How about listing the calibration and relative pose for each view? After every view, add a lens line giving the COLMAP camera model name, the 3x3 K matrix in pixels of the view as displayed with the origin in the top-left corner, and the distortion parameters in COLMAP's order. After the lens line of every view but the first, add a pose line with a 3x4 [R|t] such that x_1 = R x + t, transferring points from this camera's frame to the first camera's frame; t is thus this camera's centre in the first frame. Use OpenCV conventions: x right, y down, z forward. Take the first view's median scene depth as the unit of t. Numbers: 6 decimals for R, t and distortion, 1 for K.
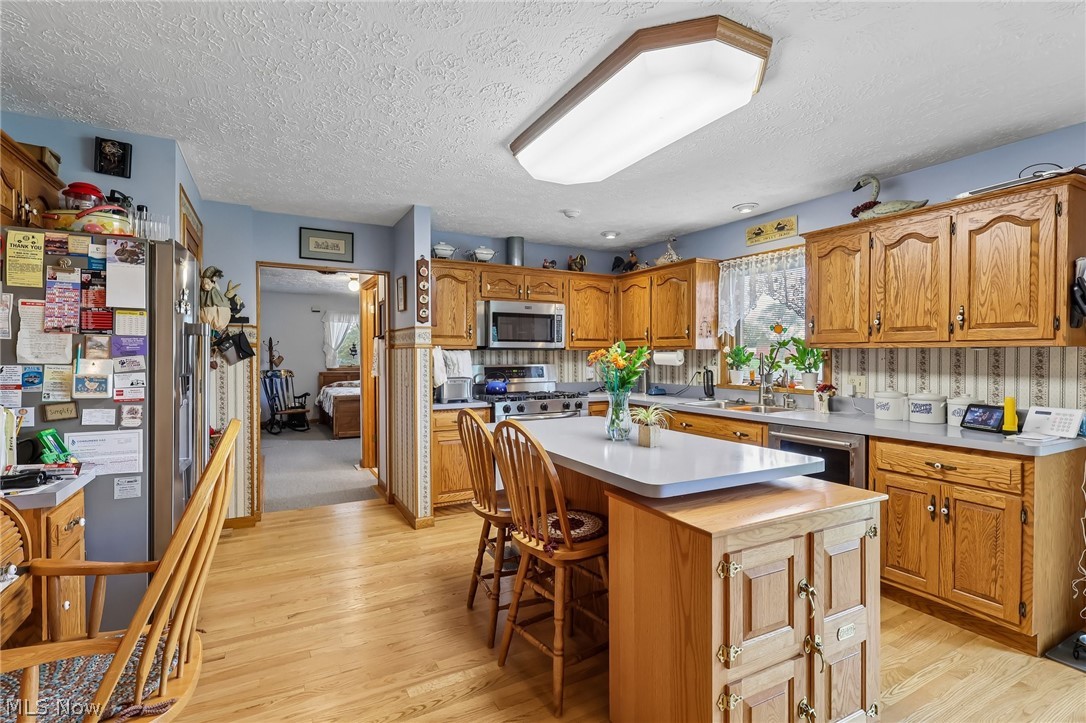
lens RADIAL K [[512.7, 0, 535.3], [0, 512.7, 360.1], [0, 0, 1]] dist [0.002635, -0.000659]
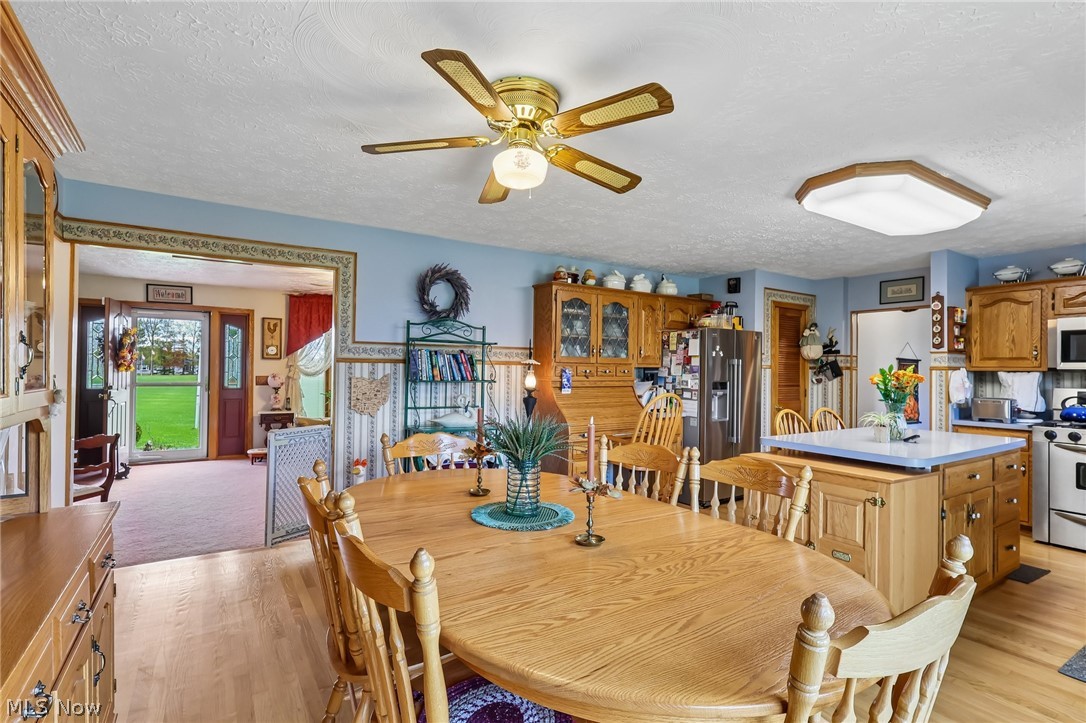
lens RADIAL K [[512.7, 0, 543.1], [0, 512.7, 368.5], [0, 0, 1]] dist [0.002635, -0.000659]
pose [[0.077782, -0.003569, -0.996964, 0.984257], [-0.021914, 0.999746, -0.005289, -0.000614], [0.996730, 0.022259, 0.077684, -0.000152]]
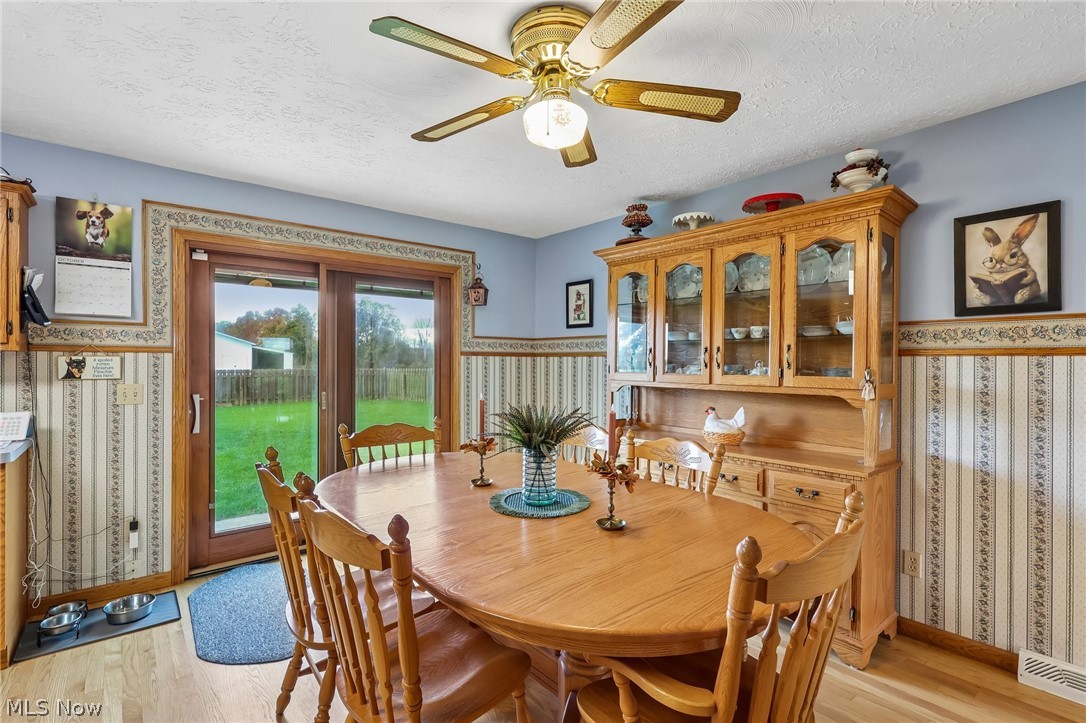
lens RADIAL K [[512.7, 0, 541.6], [0, 512.7, 362.9], [0, 0, 1]] dist [0.002635, -0.000659]
pose [[-0.190342, -0.003637, 0.981711, -0.113597], [0.006577, 0.999966, 0.004980, -0.001048], [-0.981696, 0.007405, -0.190312, 0.116607]]
